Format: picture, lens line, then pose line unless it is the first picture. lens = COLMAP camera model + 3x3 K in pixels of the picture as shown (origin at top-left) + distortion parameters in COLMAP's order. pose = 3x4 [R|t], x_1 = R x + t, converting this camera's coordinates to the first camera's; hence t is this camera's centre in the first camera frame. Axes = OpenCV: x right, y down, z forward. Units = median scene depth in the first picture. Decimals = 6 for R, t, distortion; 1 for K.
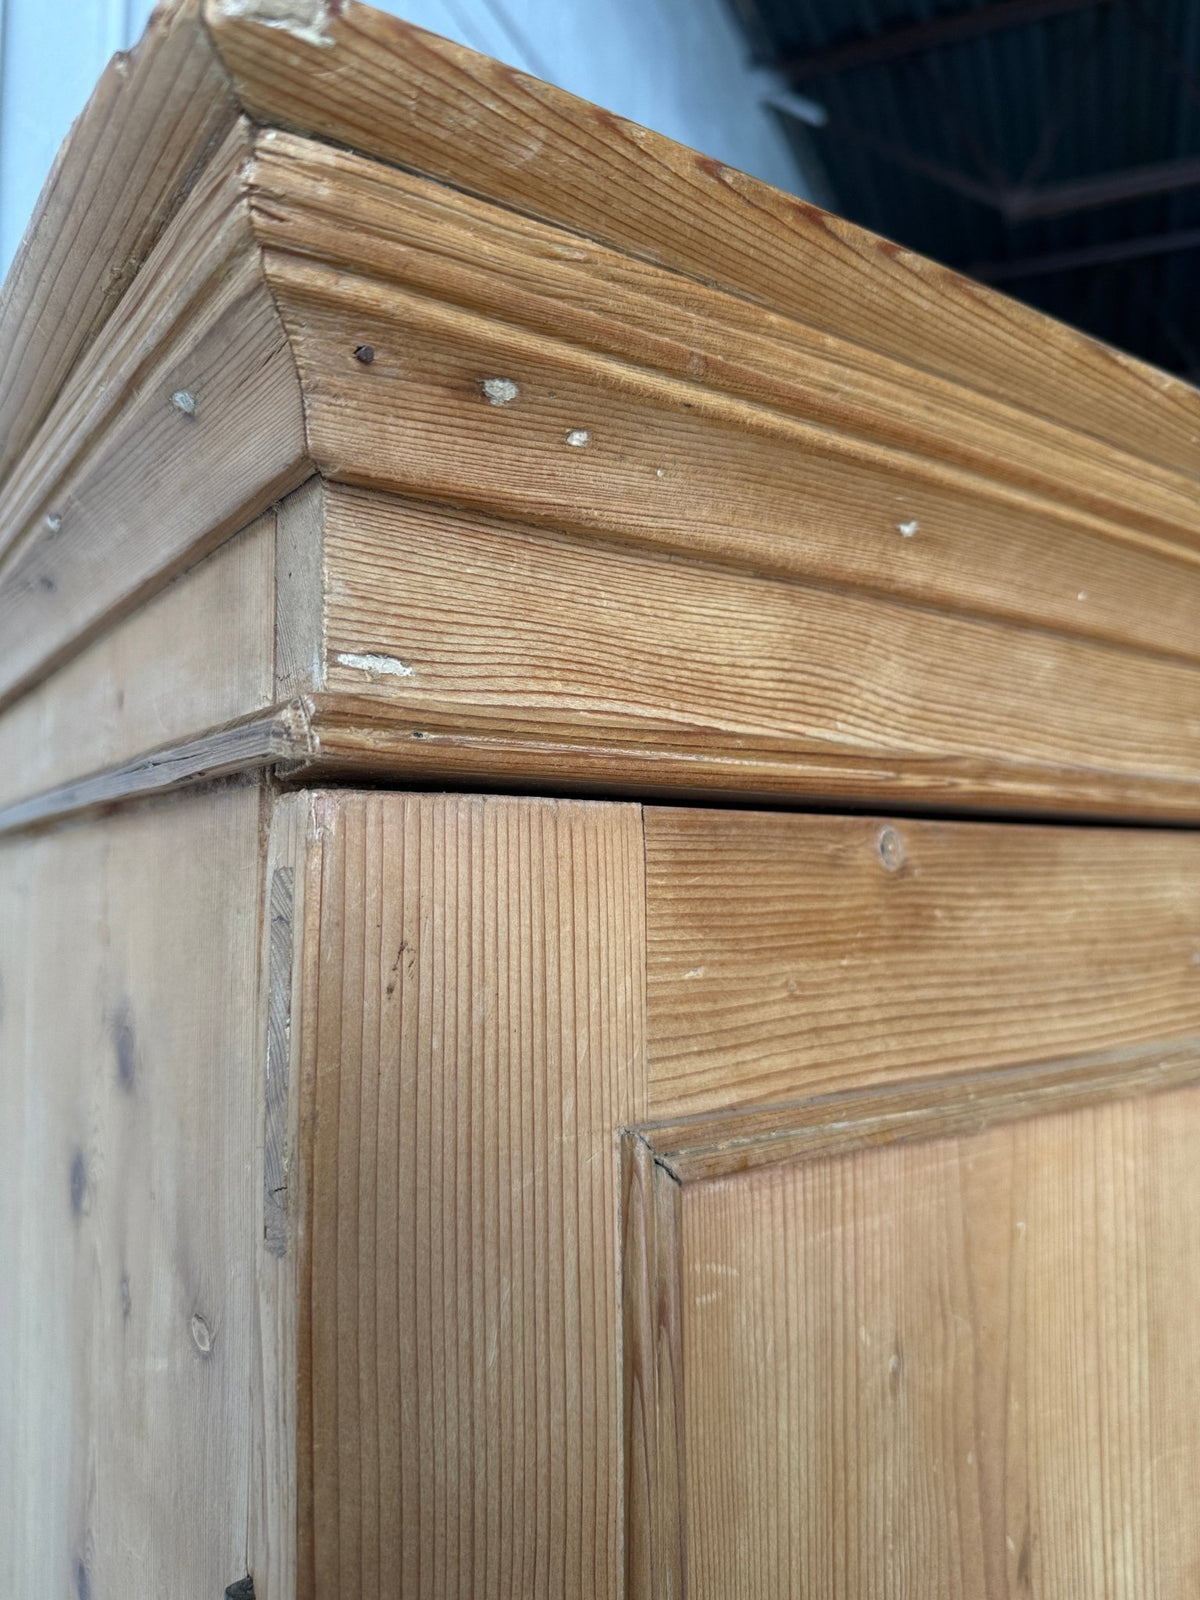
lens RADIAL K [[1146.7, 0, 595.5], [0, 1146.7, 798.8], [0, 0, 1]] dist [0.044060, -0.067099]
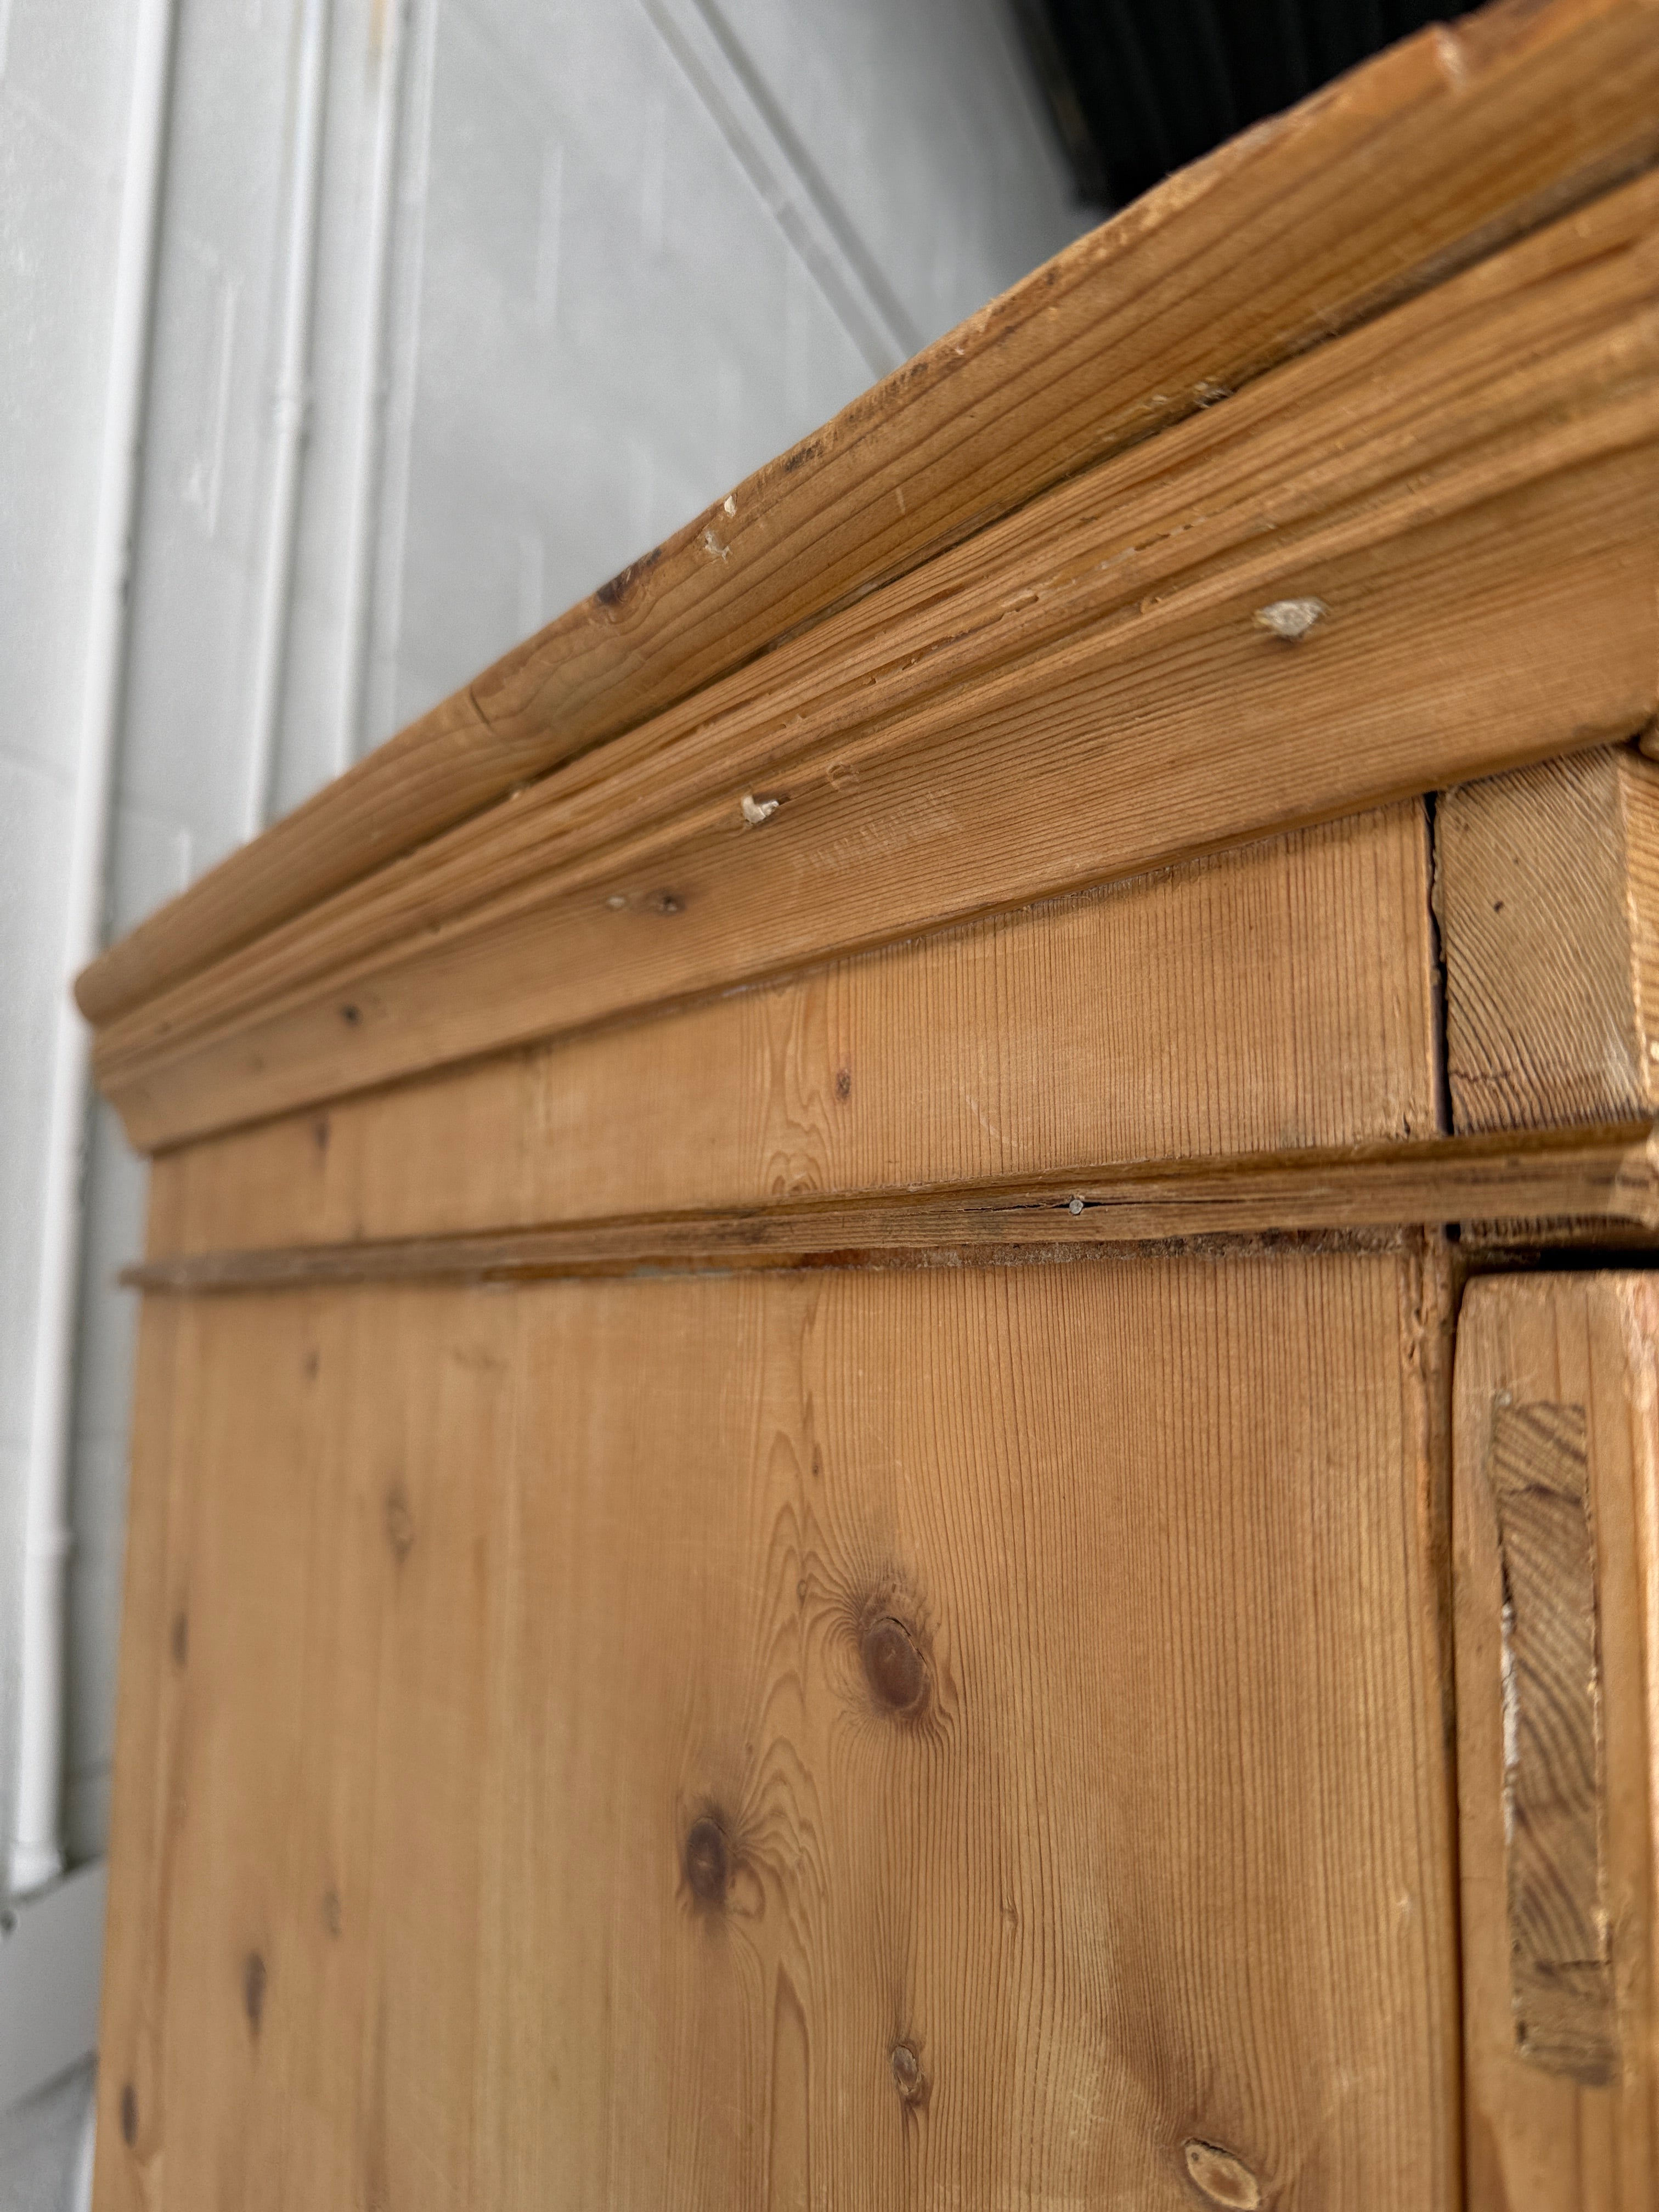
lens RADIAL K [[1585.3, 0, 823.3], [0, 1585.3, 1104.4], [0, 0, 1]] dist [0.044060, -0.067099]
pose [[0.999552, 0.014862, 0.025979, -0.486055], [-0.013491, 0.998545, -0.052205, -0.032932], [-0.026717, 0.051831, 0.998298, 0.138910]]
